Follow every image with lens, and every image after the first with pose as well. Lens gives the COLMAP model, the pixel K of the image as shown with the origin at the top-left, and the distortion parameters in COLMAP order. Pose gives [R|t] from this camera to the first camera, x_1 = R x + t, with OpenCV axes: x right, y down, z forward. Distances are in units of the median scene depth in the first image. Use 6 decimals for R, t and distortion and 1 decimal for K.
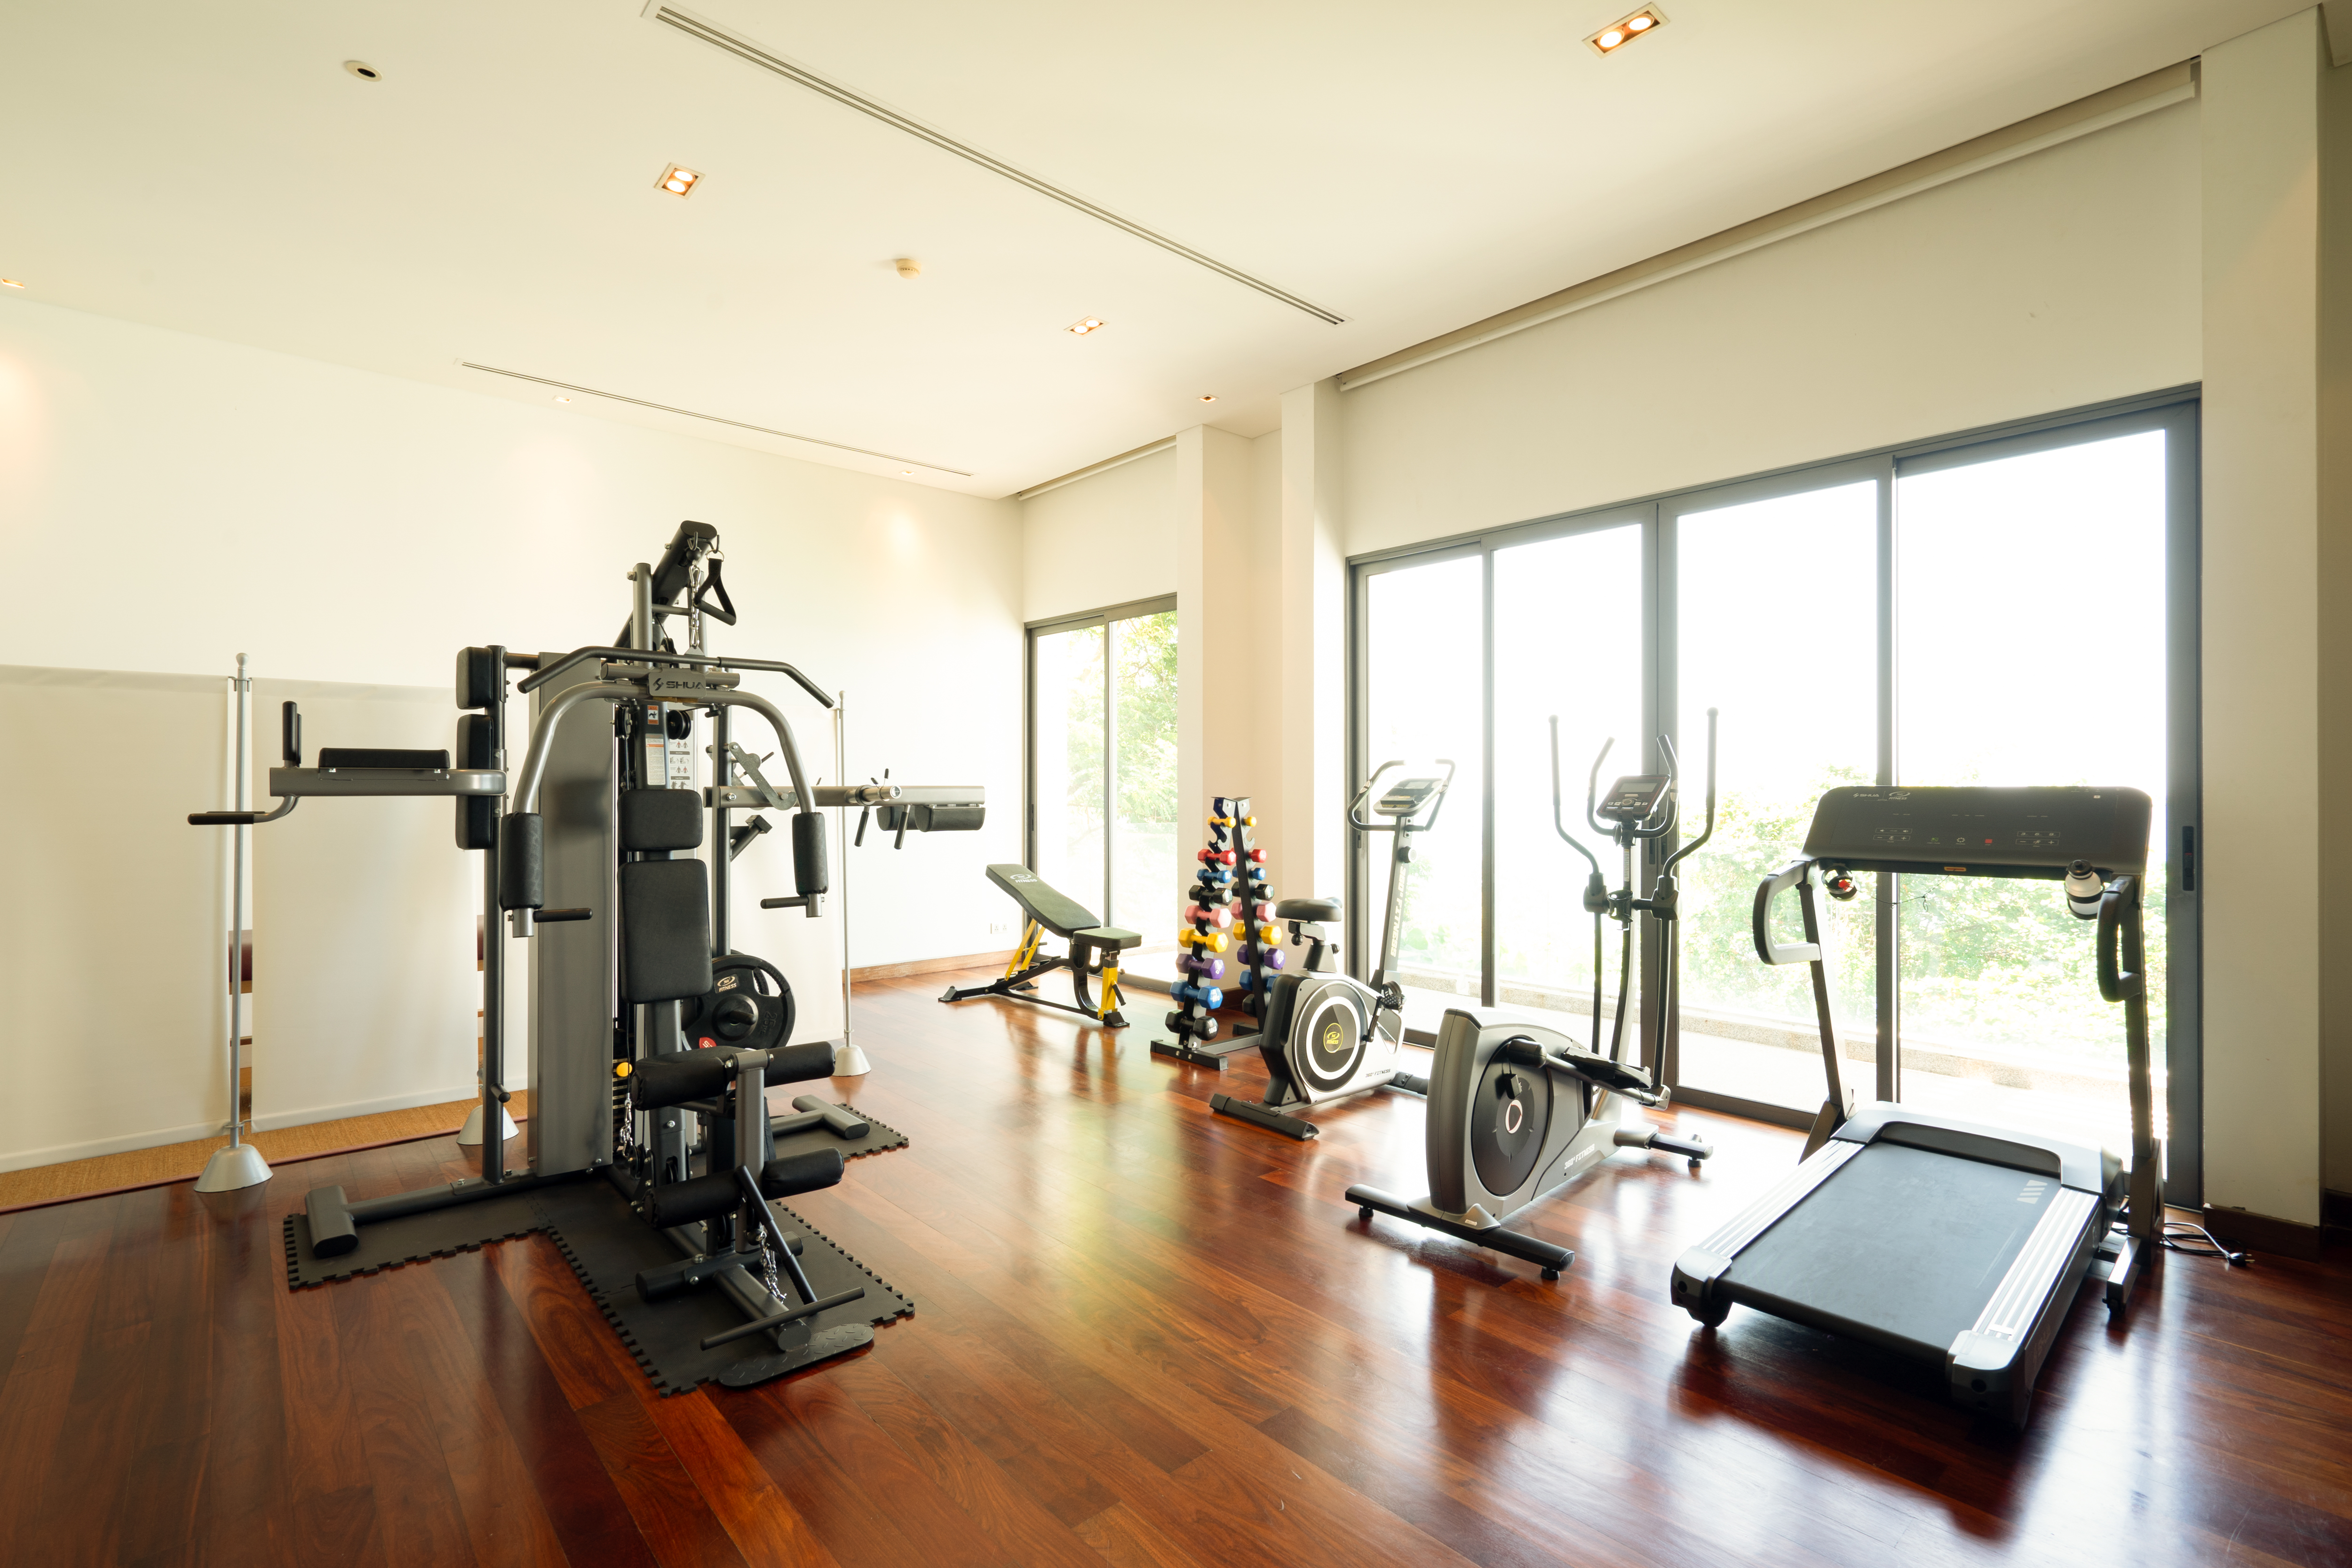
lens RADIAL K [[1043.8, 0, 1176.0], [0, 1043.8, 784.0], [0, 0, 1]] dist [-0.002561, 0.000233]
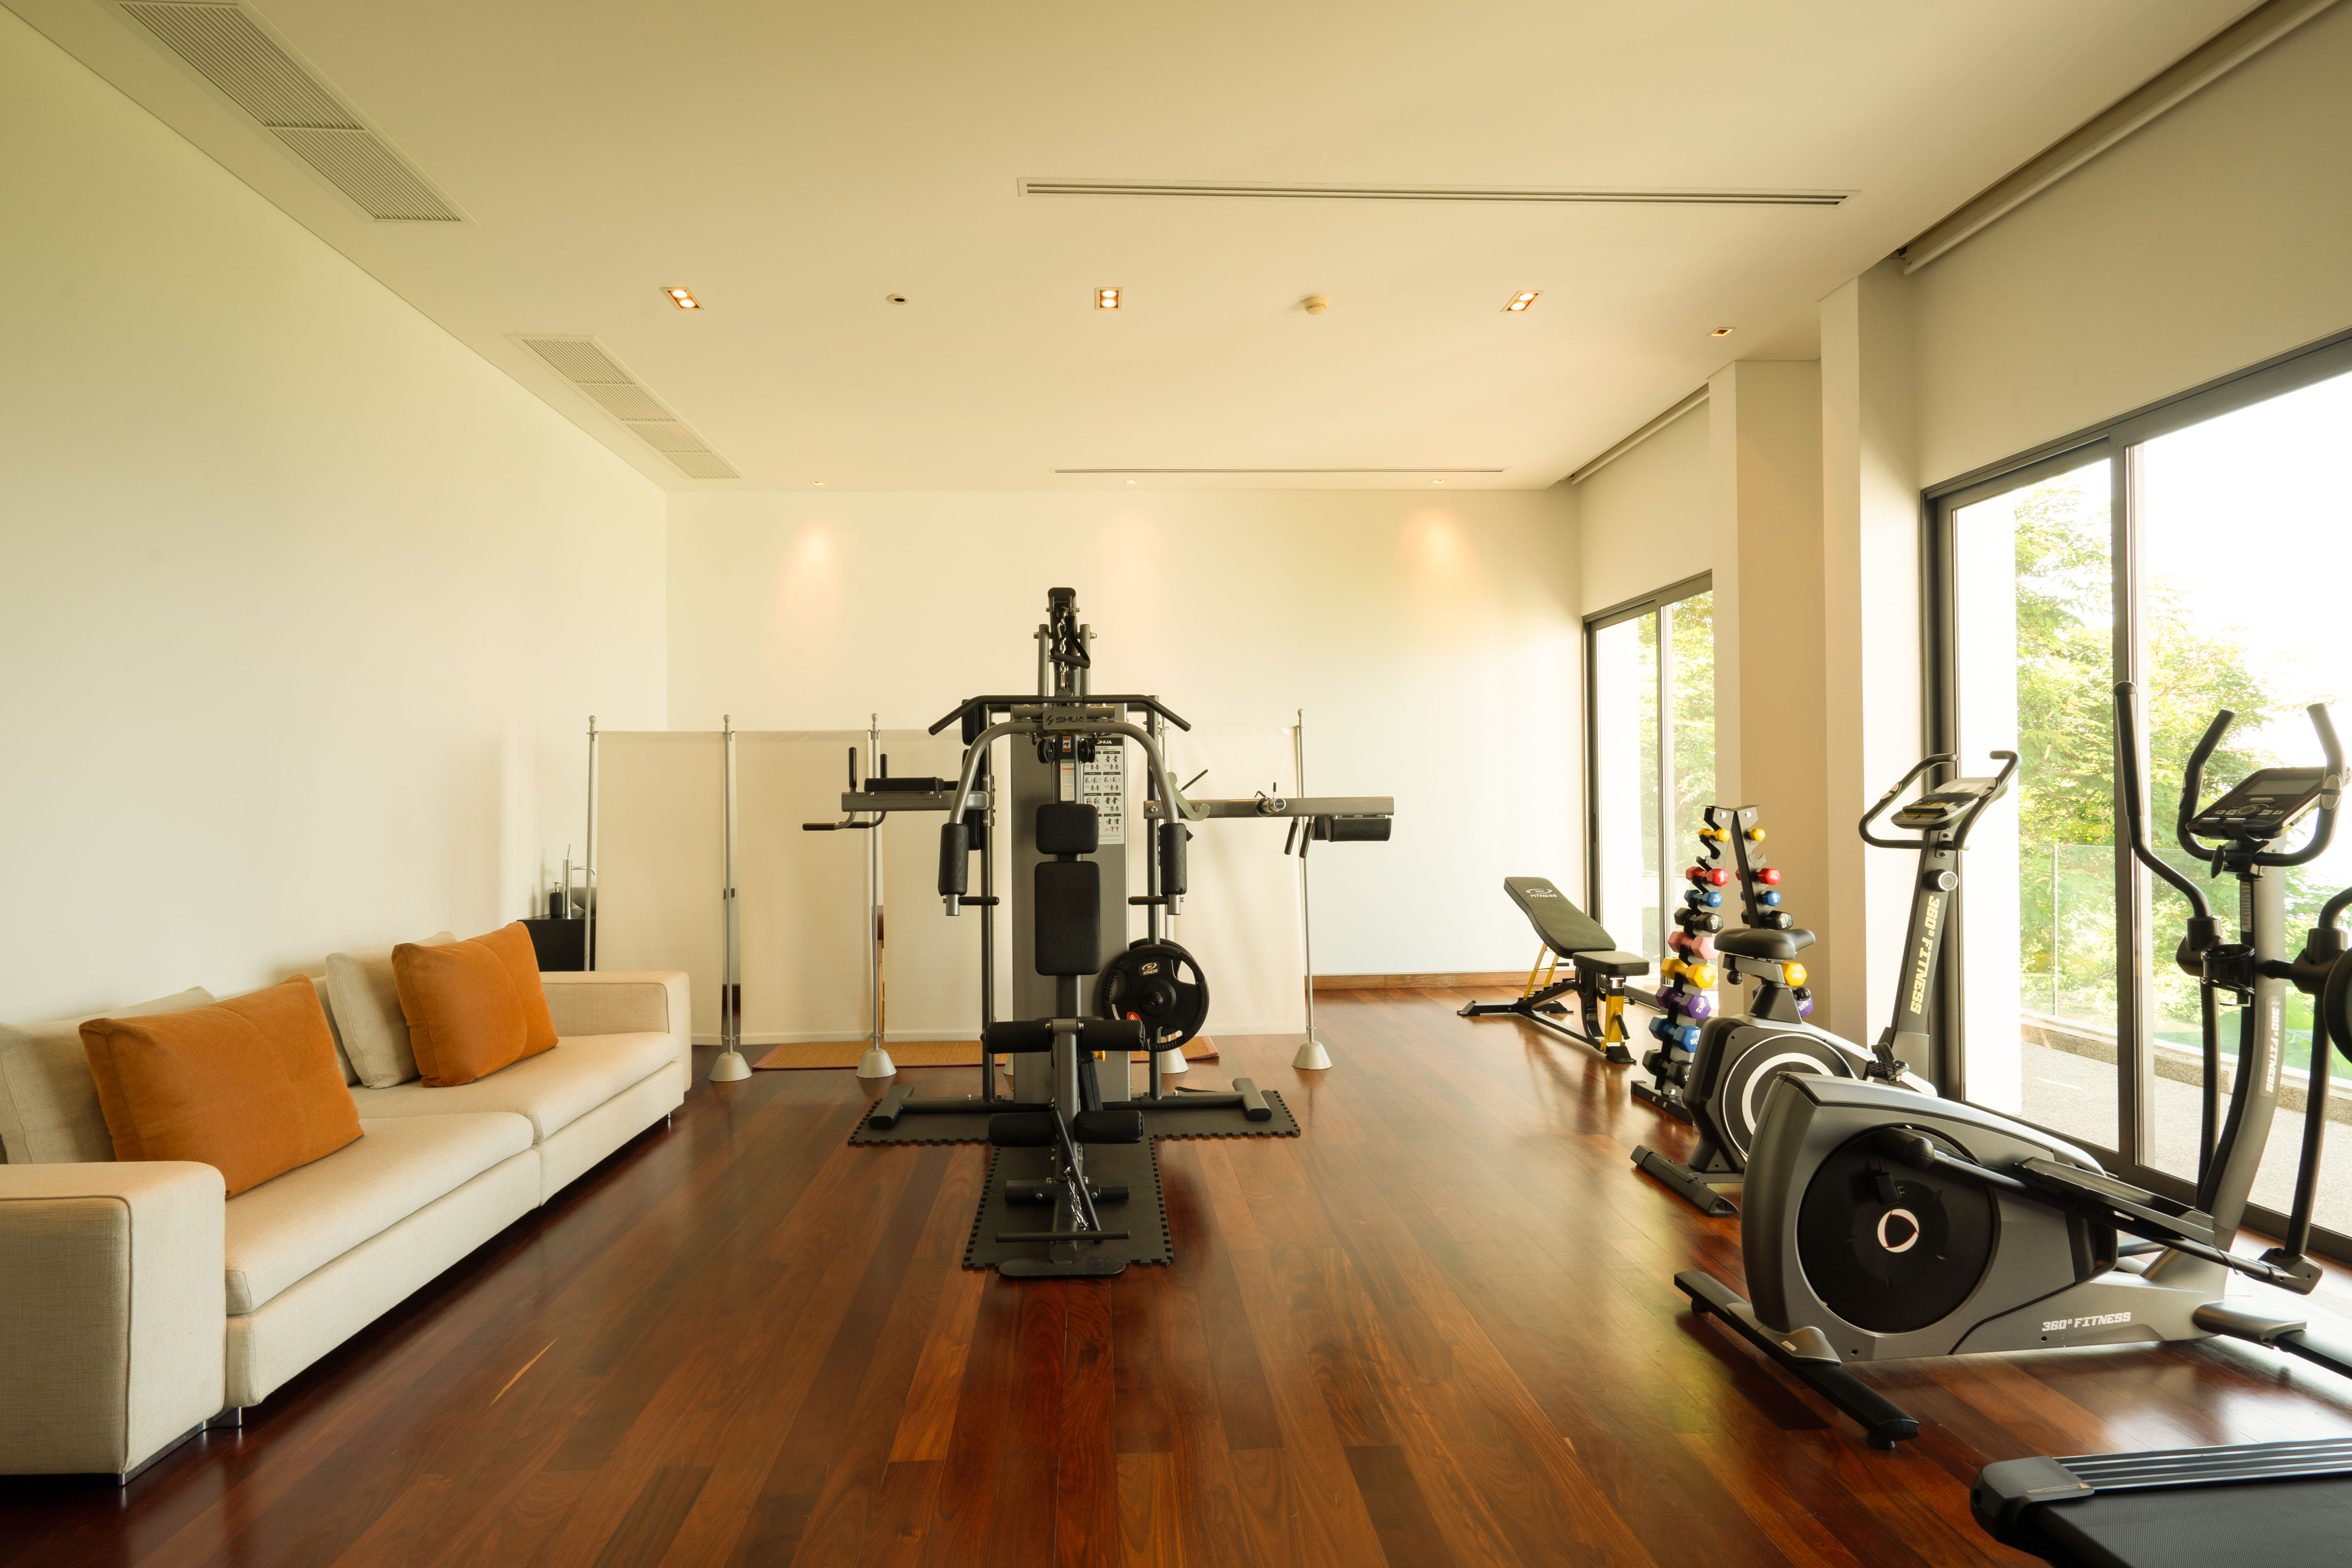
lens RADIAL K [[1080.3, 0, 1171.8], [0, 1080.3, 796.9], [0, 0, 1]] dist [-0.002482, 0.000294]
pose [[0.785591, -0.012595, -0.618618, 0.274802], [0.015536, 0.999879, -0.000628, -0.000655], [0.618551, -0.009117, 0.785692, 0.047768]]
